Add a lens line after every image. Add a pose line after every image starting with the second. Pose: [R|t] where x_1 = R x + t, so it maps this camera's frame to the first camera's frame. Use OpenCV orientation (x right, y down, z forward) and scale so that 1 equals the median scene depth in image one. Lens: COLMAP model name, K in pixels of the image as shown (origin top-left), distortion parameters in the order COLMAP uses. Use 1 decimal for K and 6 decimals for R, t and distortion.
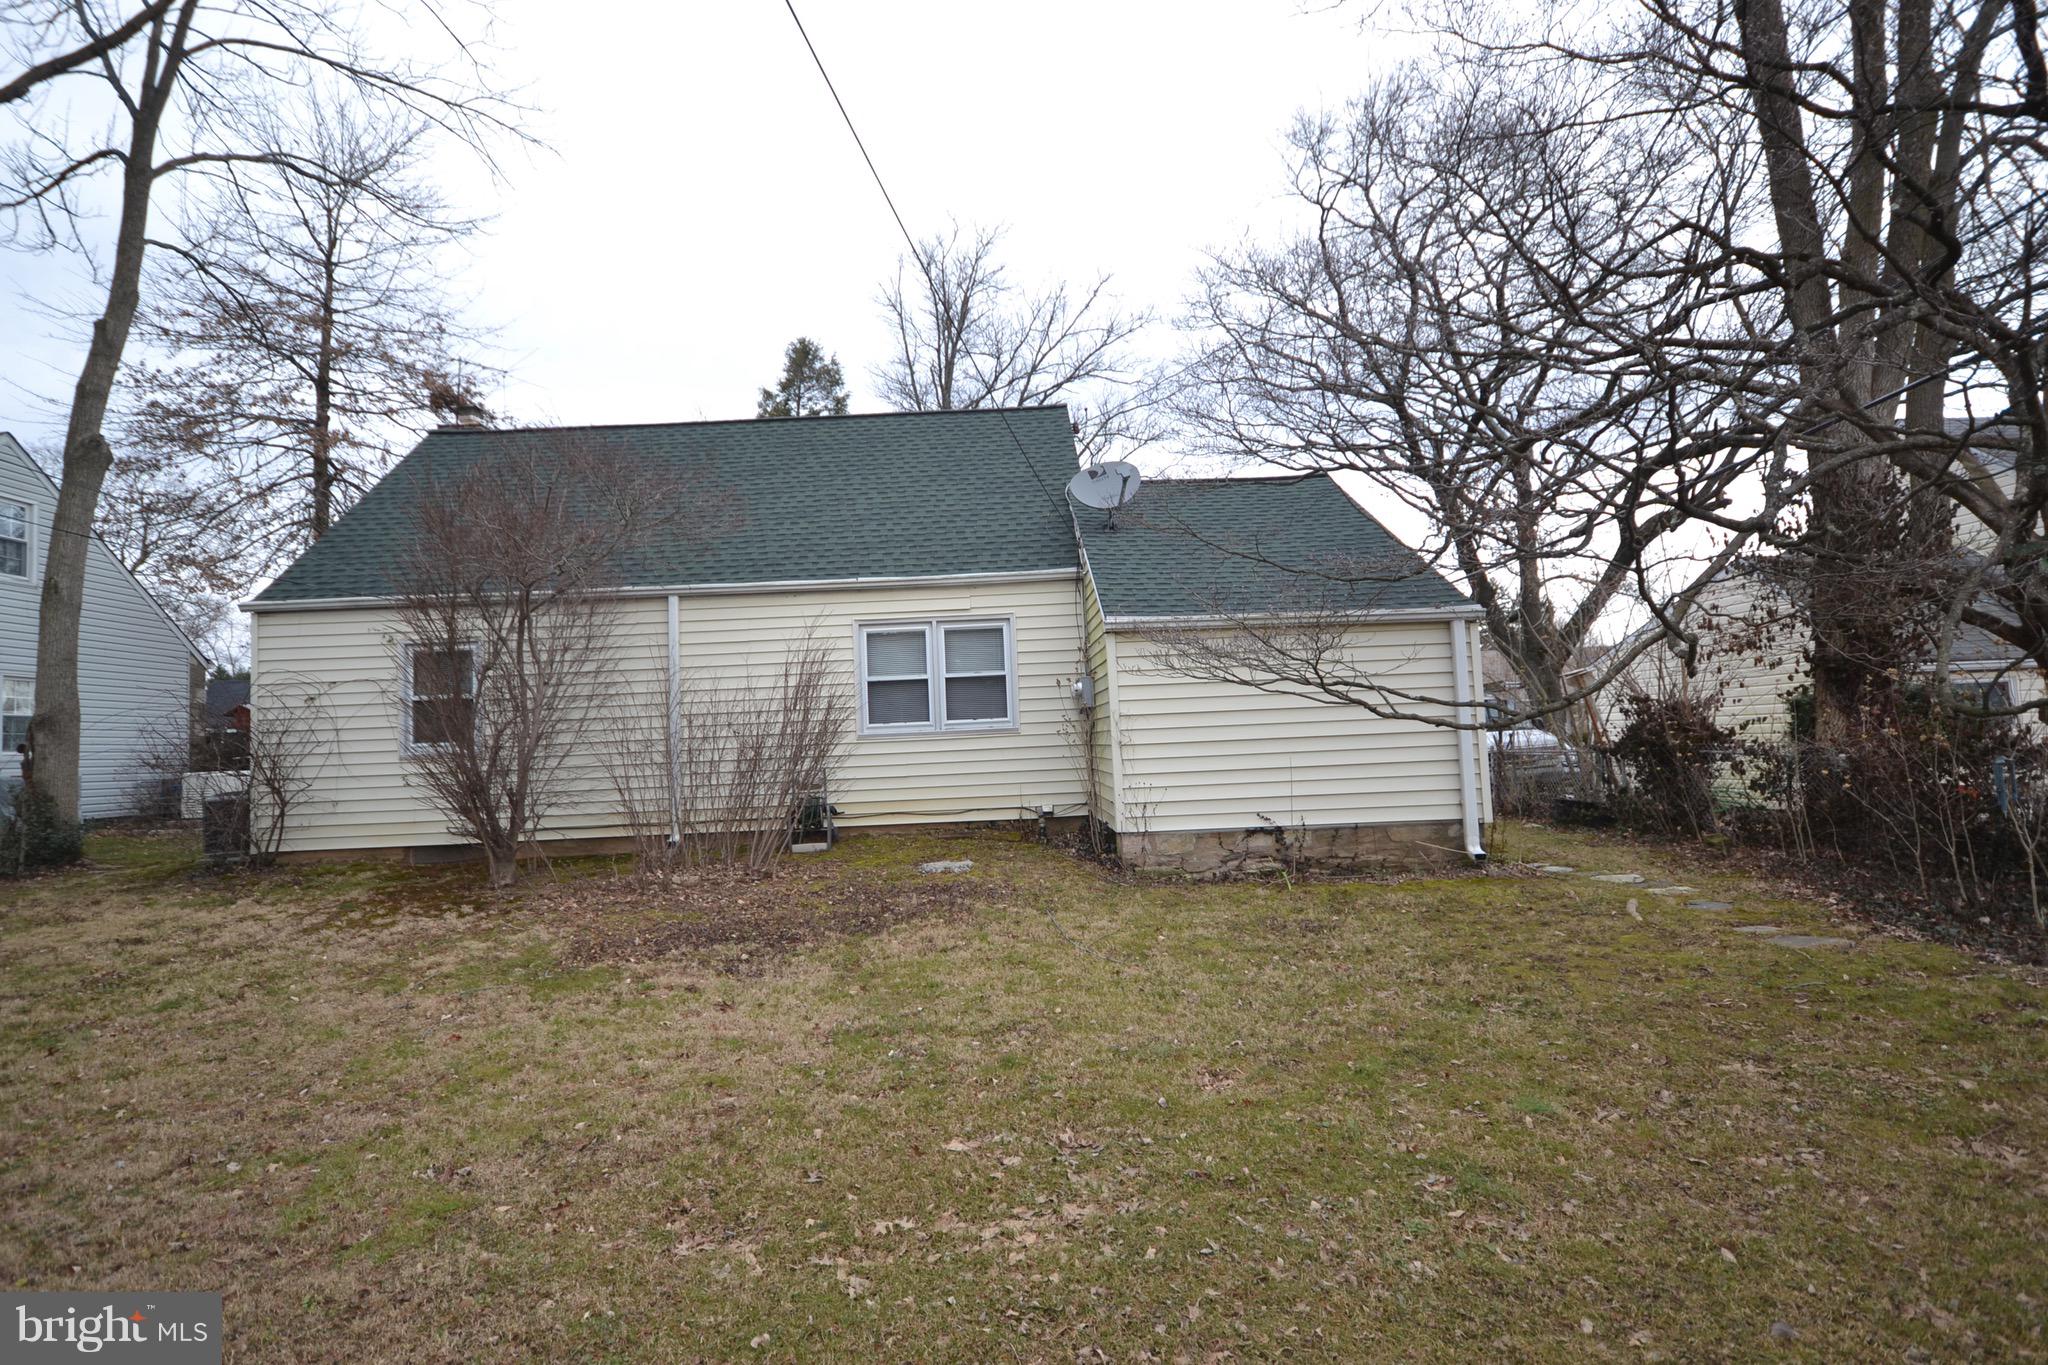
lens RADIAL K [[1062.7, 0, 995.0], [0, 1062.7, 684.1], [0, 0, 1]] dist [0.016300, -0.000432]
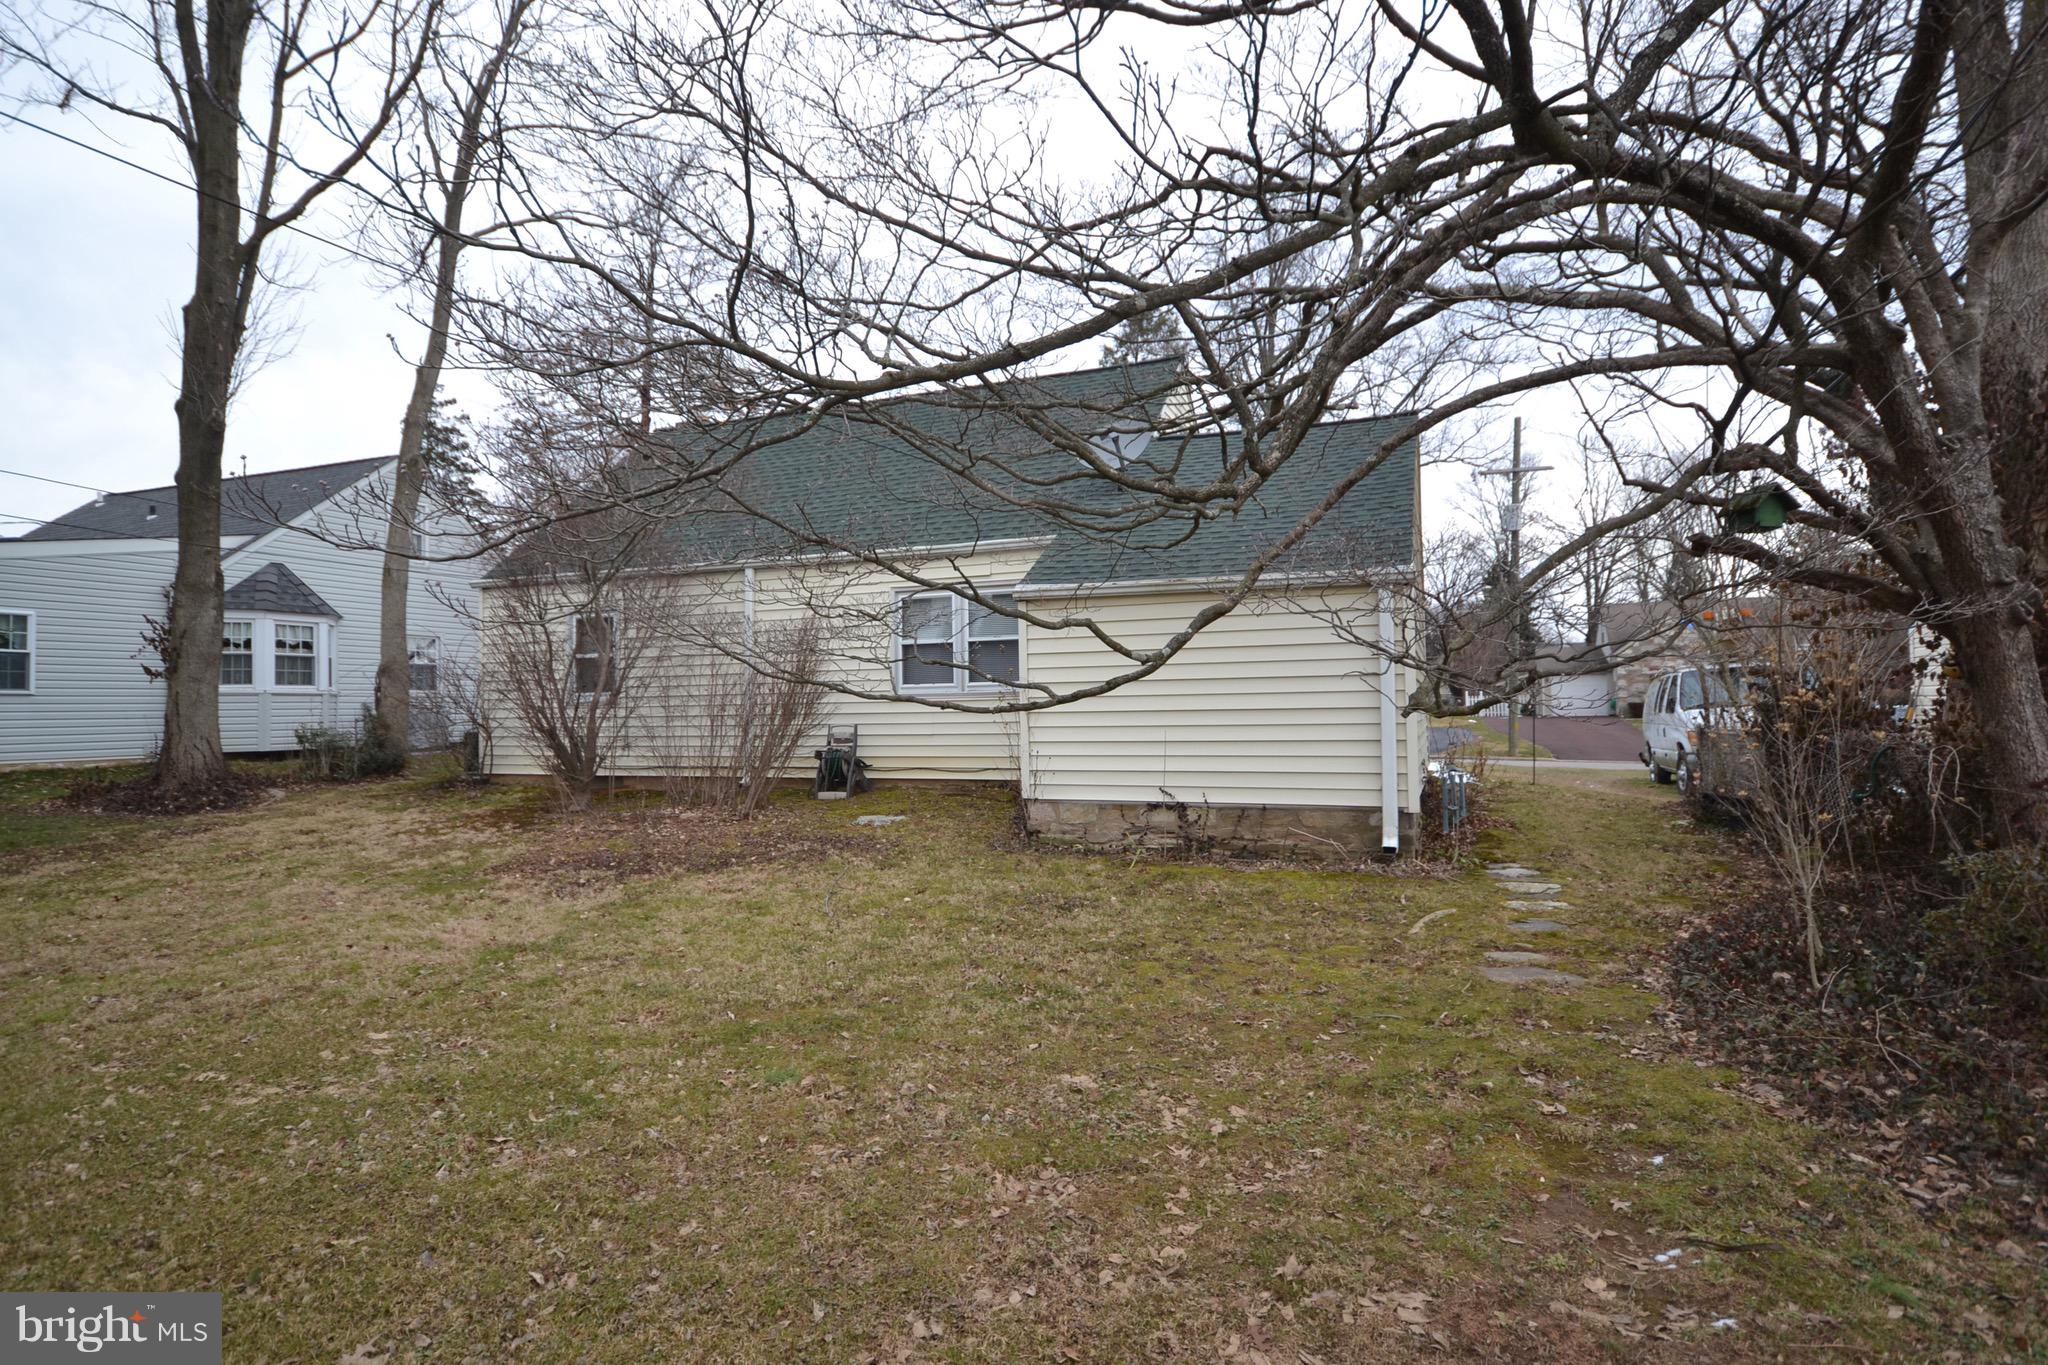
lens RADIAL K [[1062.7, 0, 995.0], [0, 1062.7, 684.1], [0, 0, 1]] dist [0.016300, -0.000432]
pose [[0.923849, 0.020351, -0.382215, 0.388085], [-0.002573, 0.998893, 0.046966, -0.013799], [0.382747, -0.042406, 0.922879, 0.047447]]
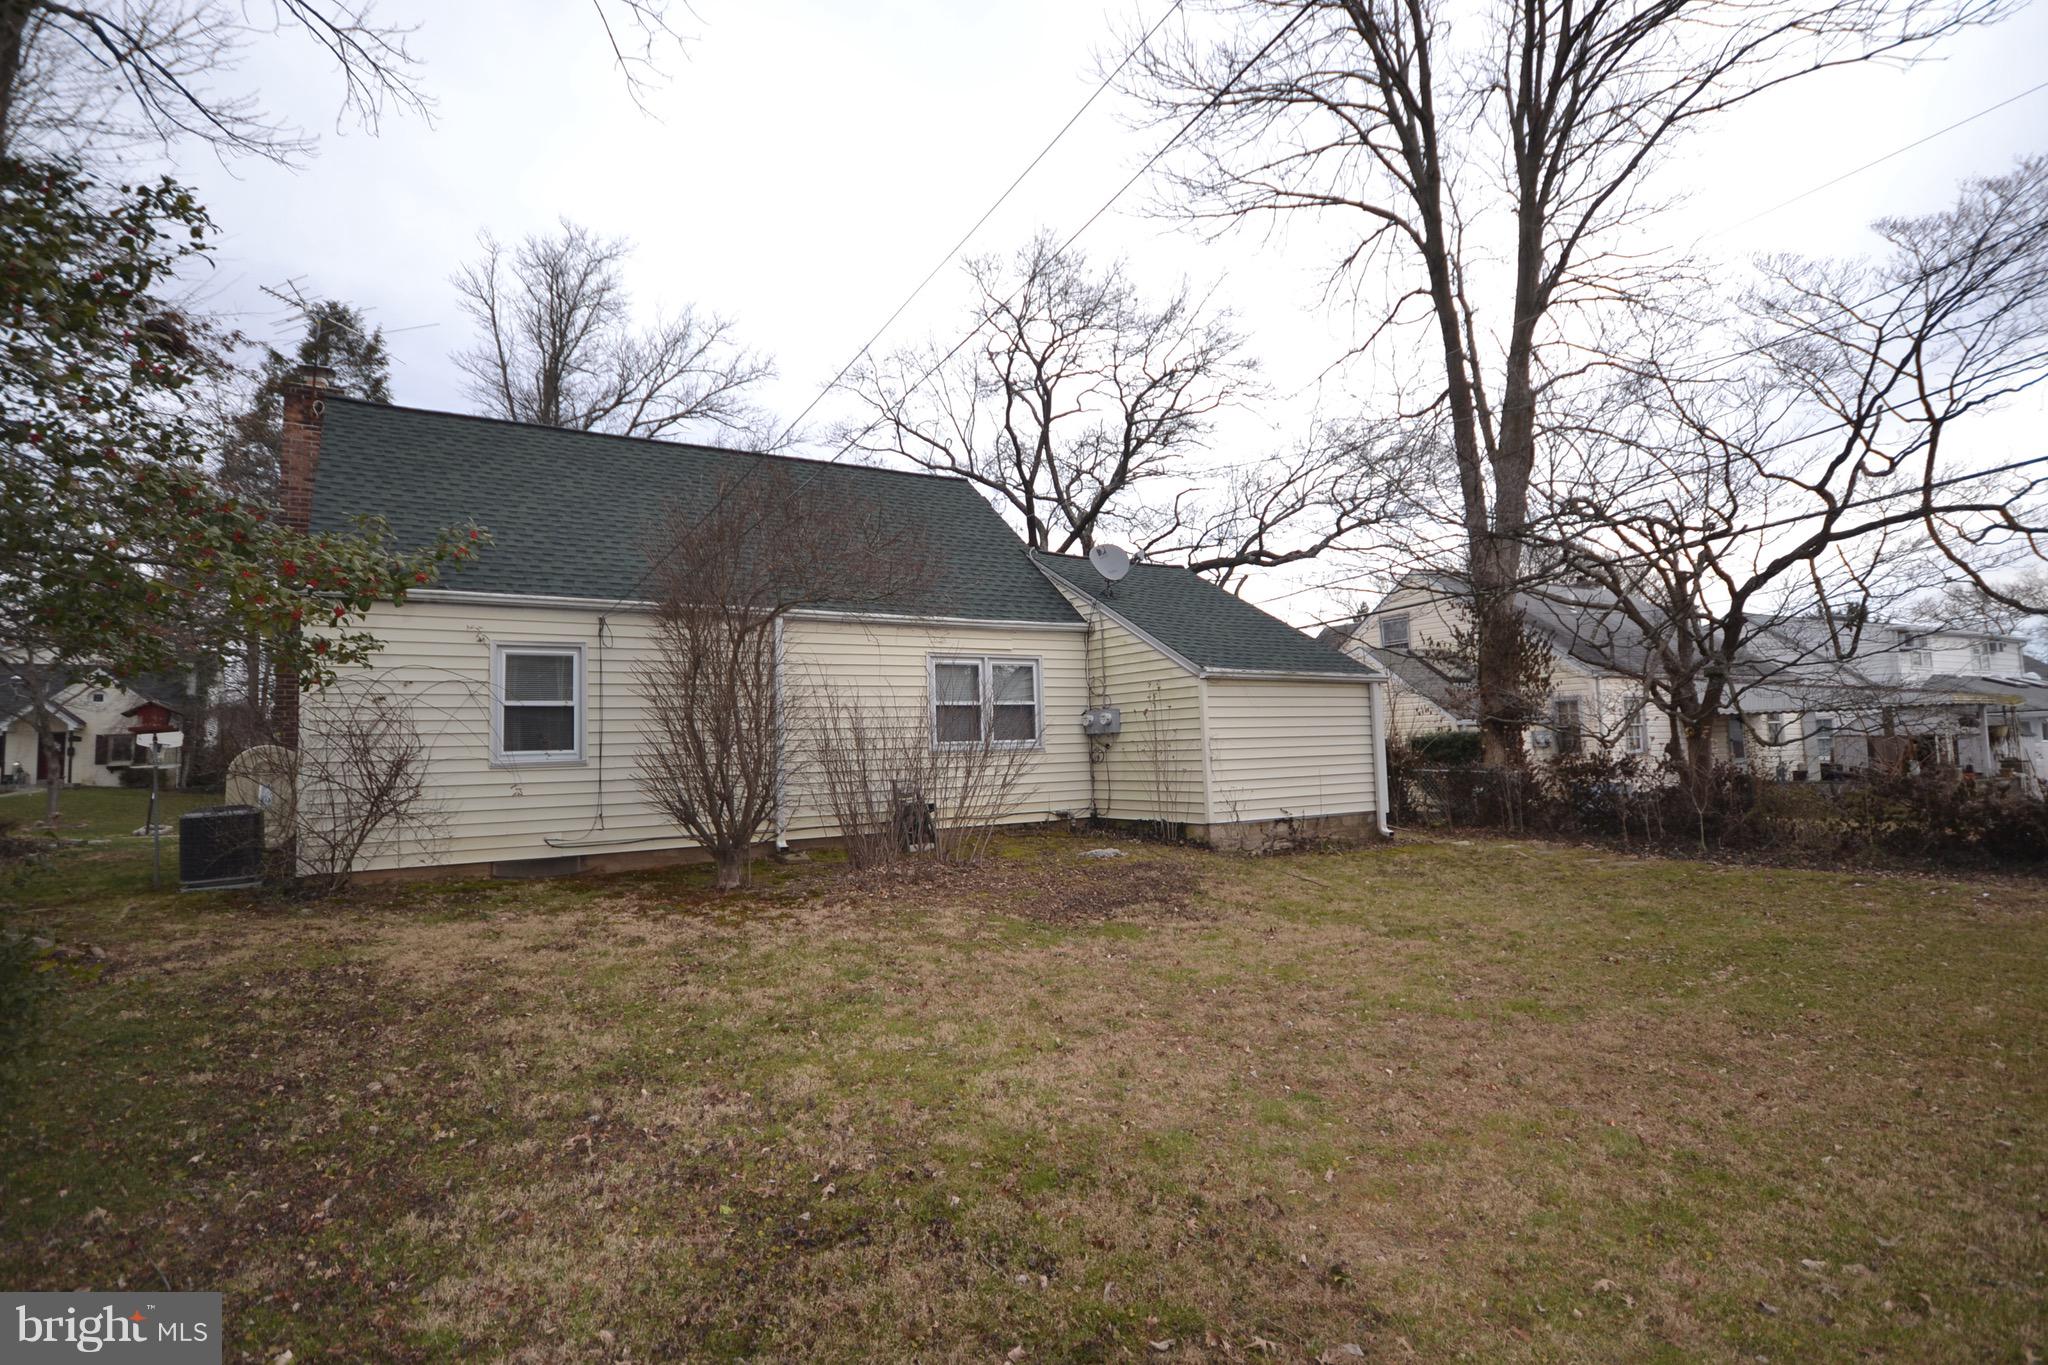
lens RADIAL K [[1062.7, 0, 995.0], [0, 1062.7, 684.1], [0, 0, 1]] dist [0.016300, -0.000432]
pose [[0.851401, 0.052990, 0.521832, -0.694391], [-0.032671, 0.998309, -0.048071, 0.028557], [-0.523497, 0.023879, 0.851693, -0.028566]]
